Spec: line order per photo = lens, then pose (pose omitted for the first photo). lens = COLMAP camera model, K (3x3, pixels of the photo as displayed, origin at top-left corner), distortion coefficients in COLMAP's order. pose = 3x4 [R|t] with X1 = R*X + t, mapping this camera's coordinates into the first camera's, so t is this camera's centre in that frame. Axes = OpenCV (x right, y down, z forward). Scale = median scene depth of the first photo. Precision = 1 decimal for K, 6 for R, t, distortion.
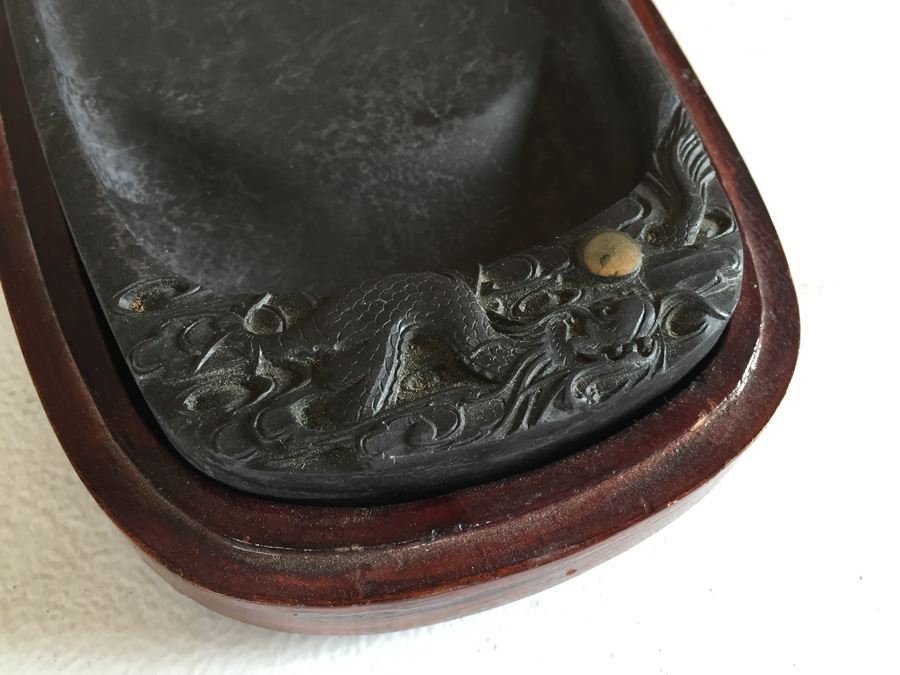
lens RADIAL K [[790.9, 0, 447.8], [0, 790.9, 339.5], [0, 0, 1]] dist [0.073721, -0.133152]
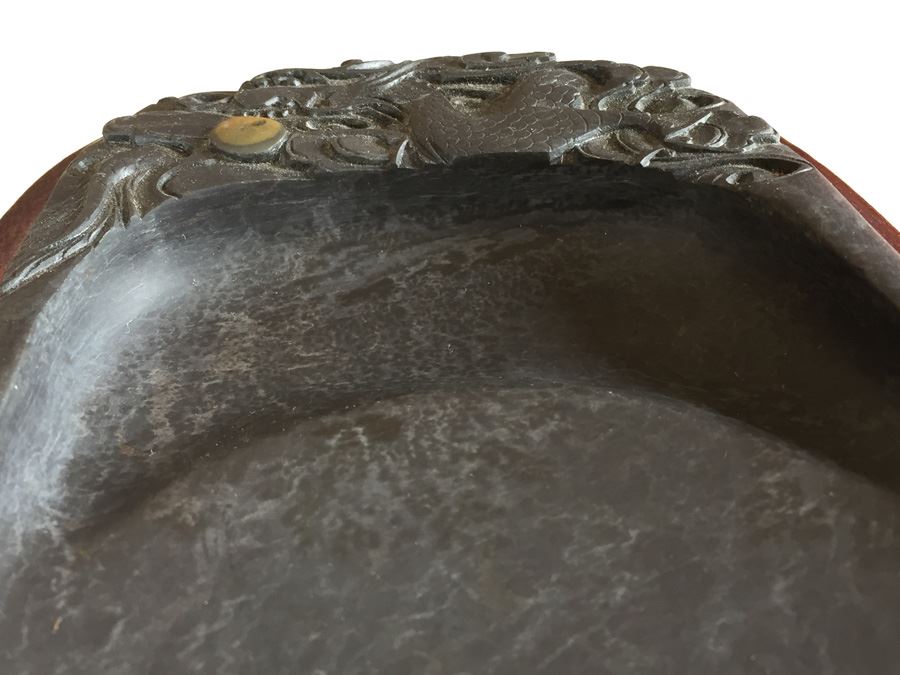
lens RADIAL K [[1204.2, 0, 446.1], [0, 1204.2, 336.2], [0, 0, 1]] dist [0.044515, 0.000000]
pose [[-0.975646, -0.162637, 0.147186, -0.236237], [0.168429, -0.125596, 0.977680, -1.365759], [-0.140521, 0.978660, 0.149930, 0.962605]]
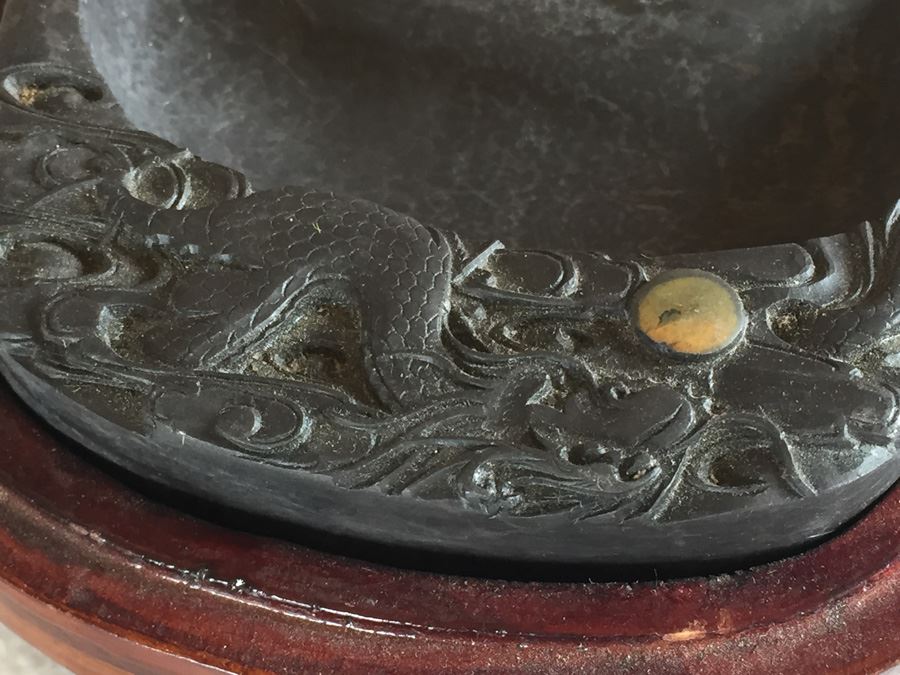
lens RADIAL K [[1783.3, 0, 444.7], [0, 1783.3, 341.0], [0, 0, 1]] dist [0.038397, 0.000000]
pose [[0.841483, 0.416356, -0.344318, 0.501975], [-0.425328, 0.903483, 0.053047, -0.079852], [0.333172, 0.101809, 0.937353, -0.287998]]
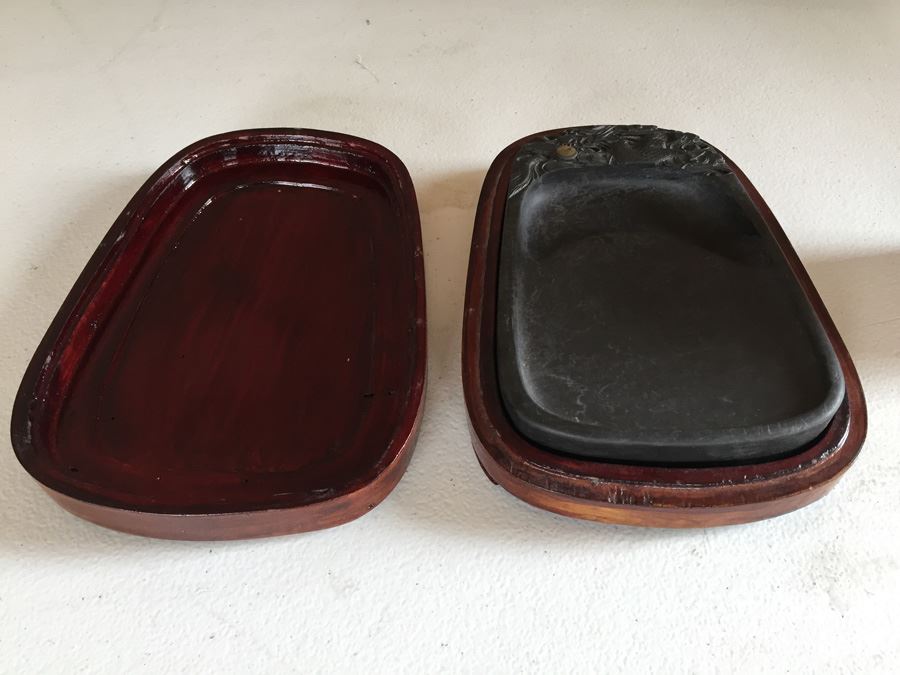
lens RADIAL K [[790.9, 0, 435.3], [0, 790.9, 349.1], [0, 0, 1]] dist [0.073721, -0.133152]
pose [[-0.947805, -0.260741, 0.183518, -0.073052], [0.258689, -0.292357, 0.920656, -3.152080], [-0.186400, 0.920077, 0.344548, 0.720604]]
